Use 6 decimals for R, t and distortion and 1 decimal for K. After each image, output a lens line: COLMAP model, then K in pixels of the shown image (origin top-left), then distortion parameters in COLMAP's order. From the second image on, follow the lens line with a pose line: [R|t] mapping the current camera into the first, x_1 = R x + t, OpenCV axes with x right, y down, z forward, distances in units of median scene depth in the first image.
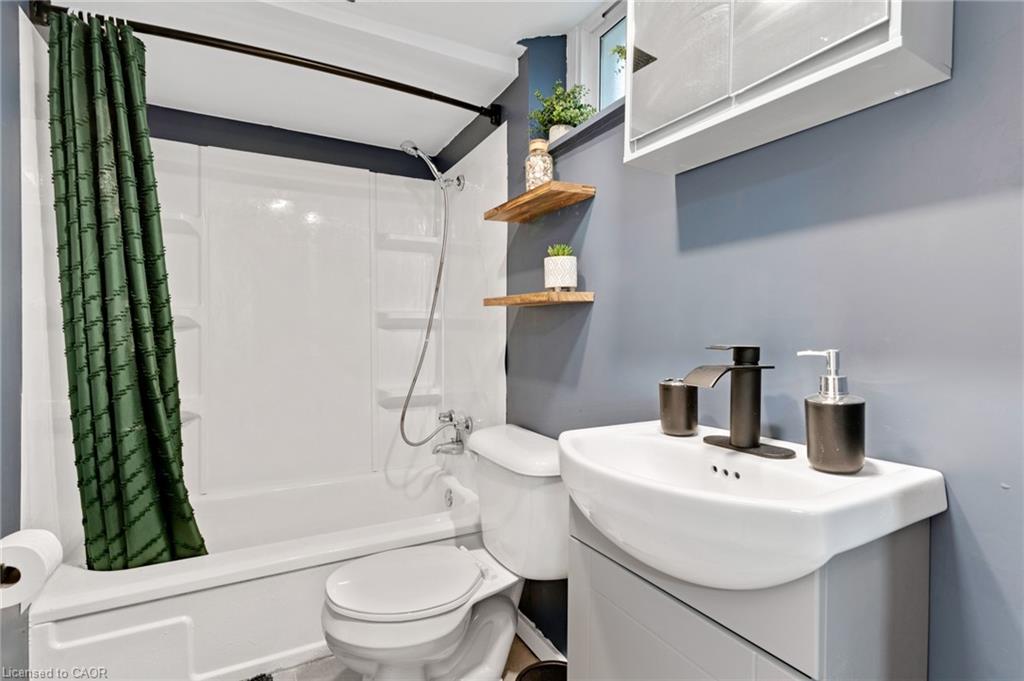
lens RADIAL K [[486.9, 0, 514.1], [0, 486.9, 338.6], [0, 0, 1]] dist [0.002699, 0.000952]
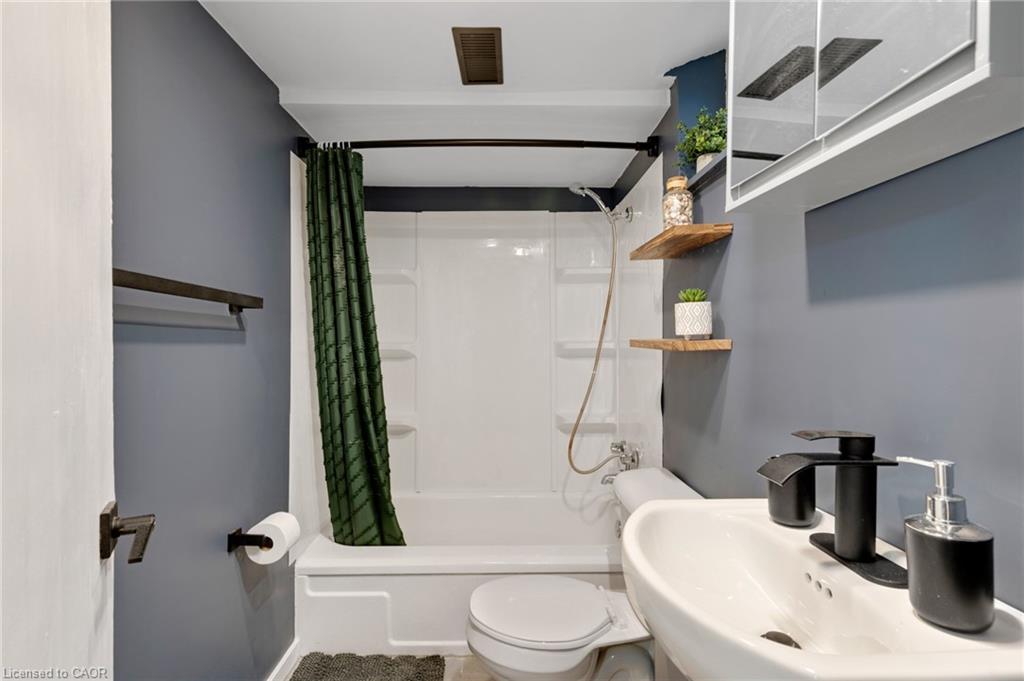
lens RADIAL K [[486.9, 0, 510.0], [0, 486.9, 340.7], [0, 0, 1]] dist [0.002699, 0.000952]
pose [[0.888423, -0.001811, -0.459023, 0.214499], [-0.002843, 0.999951, -0.009447, -0.083581], [0.459018, 0.009698, 0.888374, 0.005908]]
